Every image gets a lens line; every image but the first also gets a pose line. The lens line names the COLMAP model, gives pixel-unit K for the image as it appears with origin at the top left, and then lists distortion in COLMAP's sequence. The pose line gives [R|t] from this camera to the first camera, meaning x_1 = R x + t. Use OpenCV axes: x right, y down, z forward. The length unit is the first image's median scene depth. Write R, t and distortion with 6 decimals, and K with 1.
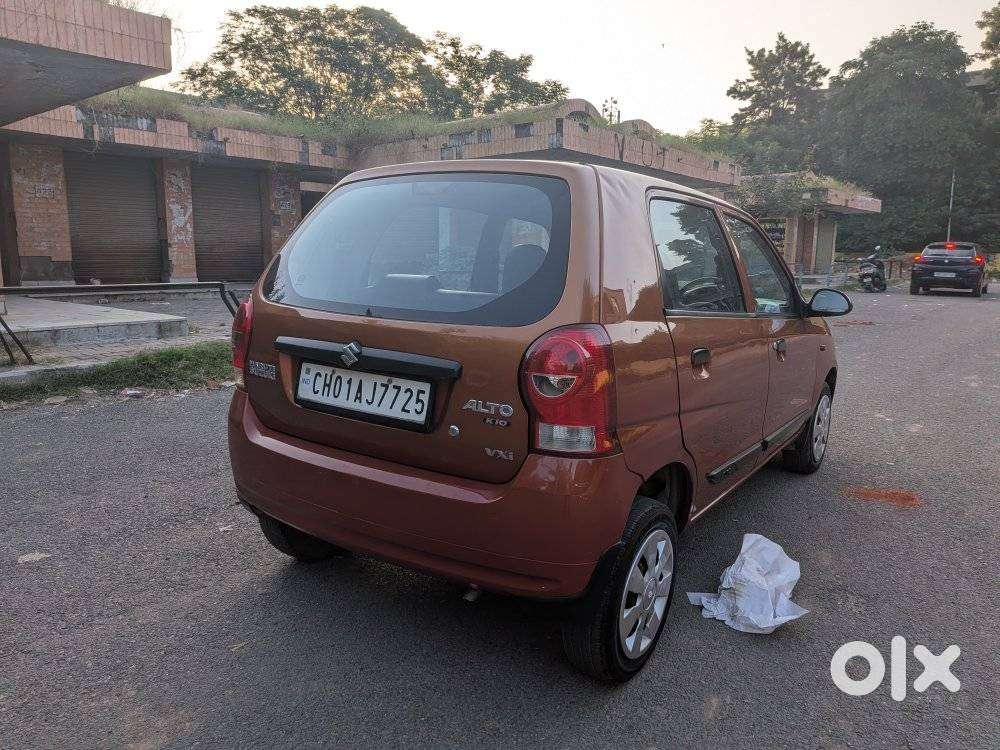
lens RADIAL K [[723.6, 0, 500.0], [0, 723.6, 375.0], [0, 0, 1]] dist [-0.002545, -0.005054]
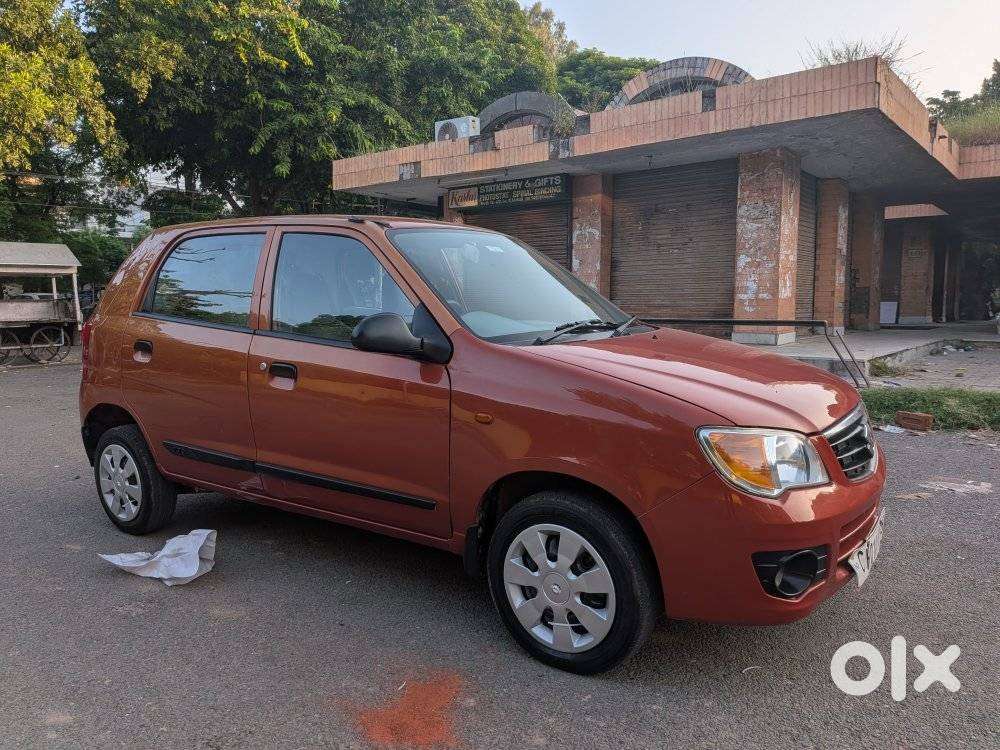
lens RADIAL K [[712.6, 0, 495.1], [0, 712.6, 371.7], [0, 0, 1]] dist [0.067919, -0.116800]
pose [[0.005473, 0.084698, -0.996392, 0.918740], [-0.159886, 0.983662, 0.082738, -0.111600], [0.987120, 0.158856, 0.018926, 0.895068]]
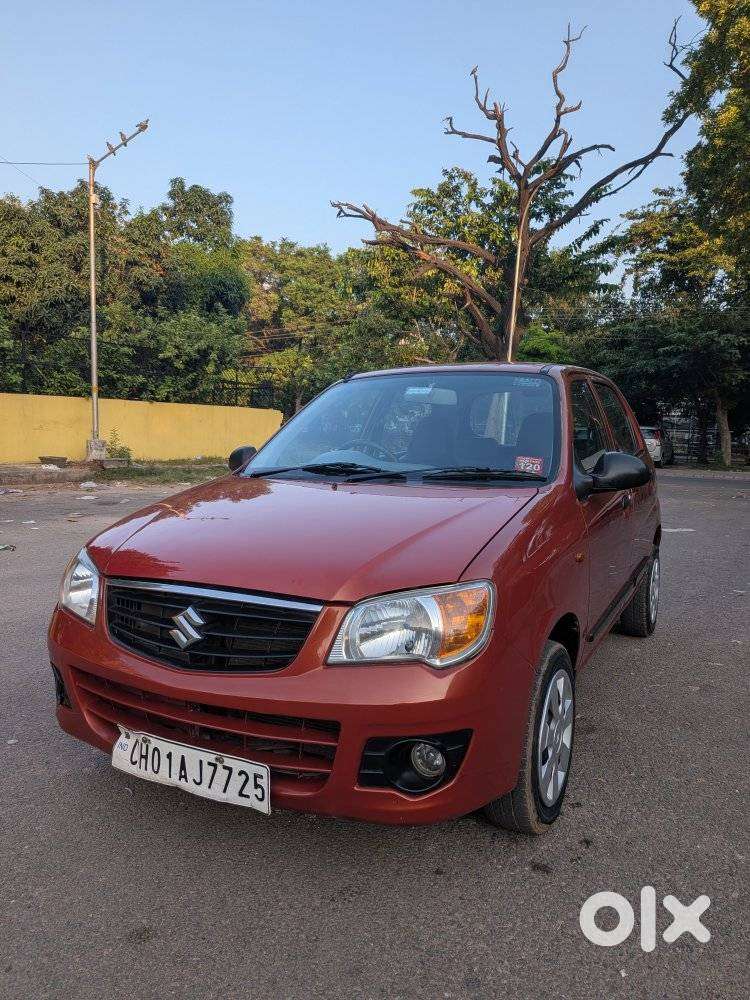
lens RADIAL K [[722.6, 0, 364.3], [0, 722.6, 493.8], [0, 0, 1]] dist [0.072177, -0.141445]
pose [[-0.991850, -0.027200, -0.124471, 0.338089], [-0.057379, 0.967627, 0.245774, -0.247286], [0.113757, 0.250913, -0.961302, 1.591780]]
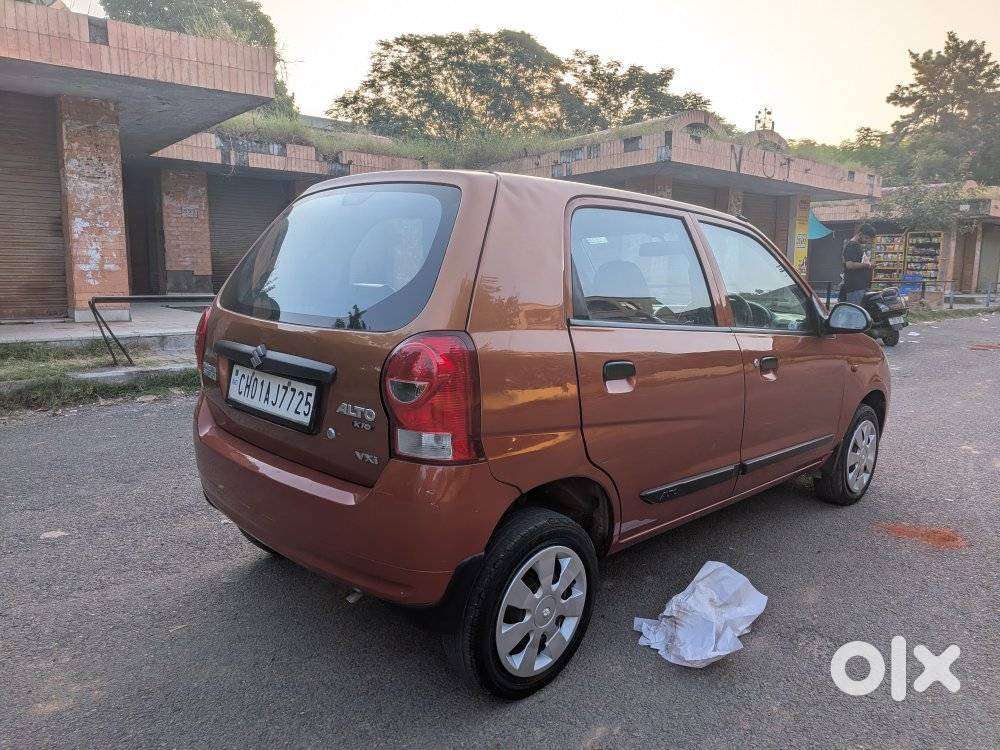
lens RADIAL K [[722.8, 0, 507.0], [0, 722.8, 379.3], [0, 0, 1]] dist [-0.005678, 0.000606]
pose [[0.982742, 0.029449, -0.182624, 0.163292], [-0.032488, 0.999379, -0.013671, 0.002961], [0.182108, 0.019368, 0.983088, 0.016152]]
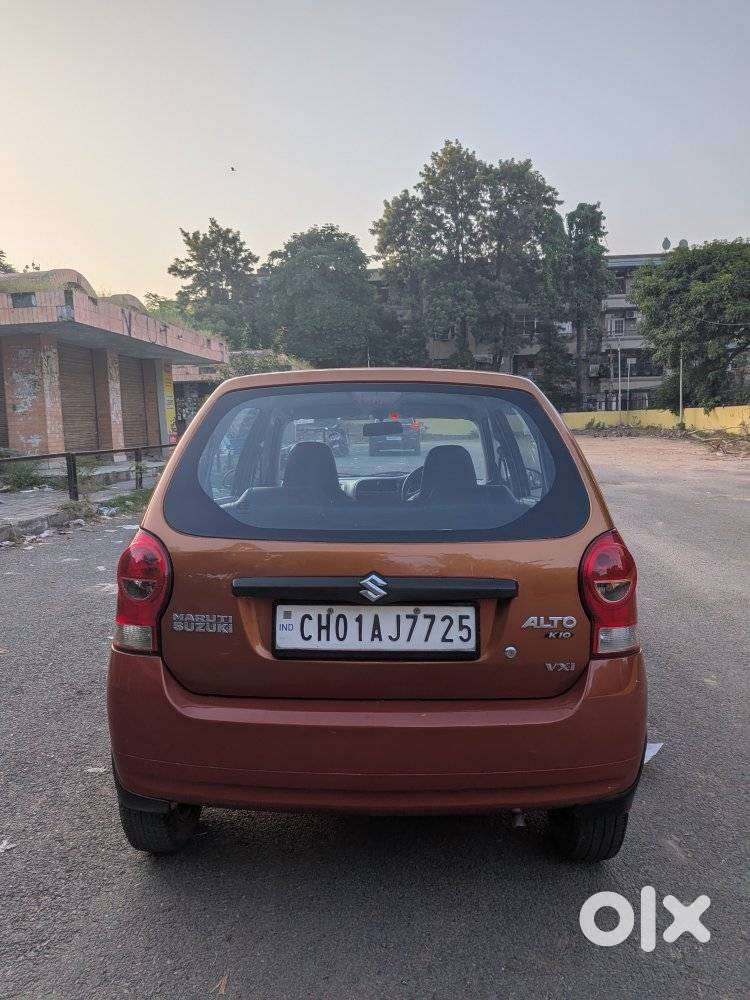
lens RADIAL K [[722.6, 0, 364.3], [0, 722.6, 493.8], [0, 0, 1]] dist [0.072177, -0.141445]
pose [[0.844516, -0.081652, 0.529269, -0.321875], [0.119129, 0.992188, -0.037019, -0.053303], [-0.522112, 0.094314, 0.847646, 0.115937]]
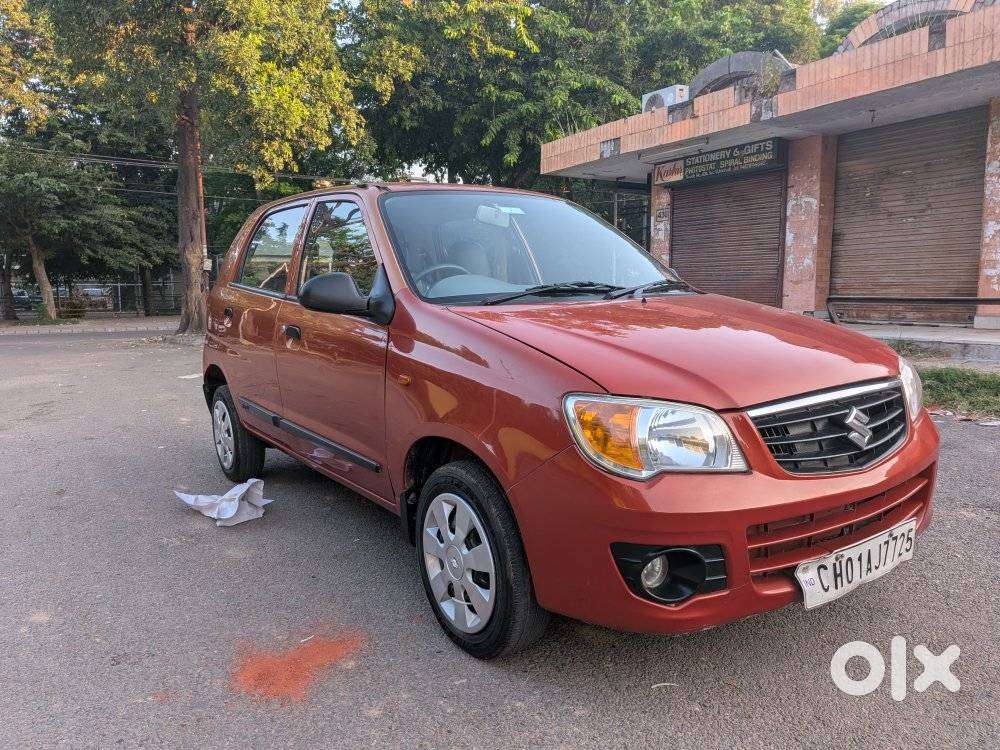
lens RADIAL K [[716.0, 0, 505.2], [0, 716.0, 376.4], [0, 0, 1]] dist [0.037010, -0.060099]
pose [[-0.335039, 0.101880, -0.936680, 0.848927], [-0.149482, 0.975798, 0.159602, -0.126747], [0.930271, 0.193490, -0.311702, 1.123517]]
